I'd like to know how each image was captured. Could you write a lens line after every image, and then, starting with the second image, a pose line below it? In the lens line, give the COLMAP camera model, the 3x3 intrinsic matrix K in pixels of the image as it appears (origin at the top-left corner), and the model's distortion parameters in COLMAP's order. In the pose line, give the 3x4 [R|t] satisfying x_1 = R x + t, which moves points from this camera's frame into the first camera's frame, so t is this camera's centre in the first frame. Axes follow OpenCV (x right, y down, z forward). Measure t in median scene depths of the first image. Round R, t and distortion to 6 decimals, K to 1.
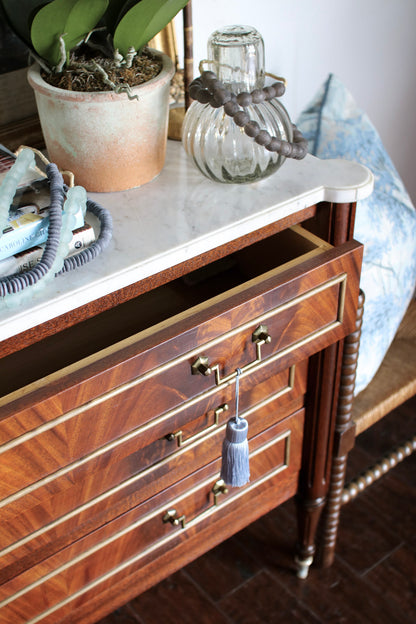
lens RADIAL K [[874.5, 0, 208.0], [0, 874.5, 312.0], [0, 0, 1]] dist [-0.184044, 0.262571]
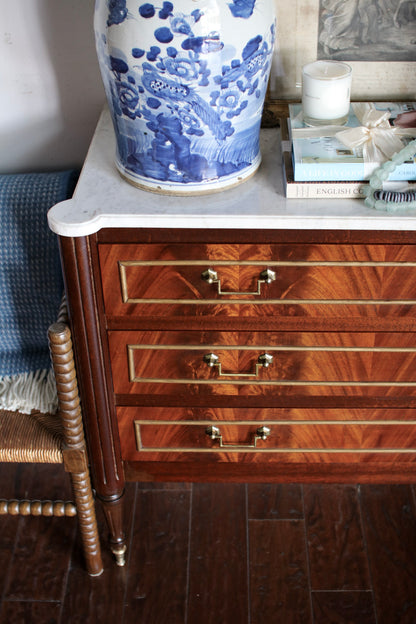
lens RADIAL K [[874.5, 0, 208.0], [0, 874.5, 312.0], [0, 0, 1]] dist [-0.184044, 0.262571]
pose [[0.763140, 0.385960, -0.518317, 0.296647], [-0.379334, 0.916881, 0.124239, 0.069890], [0.523186, 0.101804, 0.846116, -0.301014]]
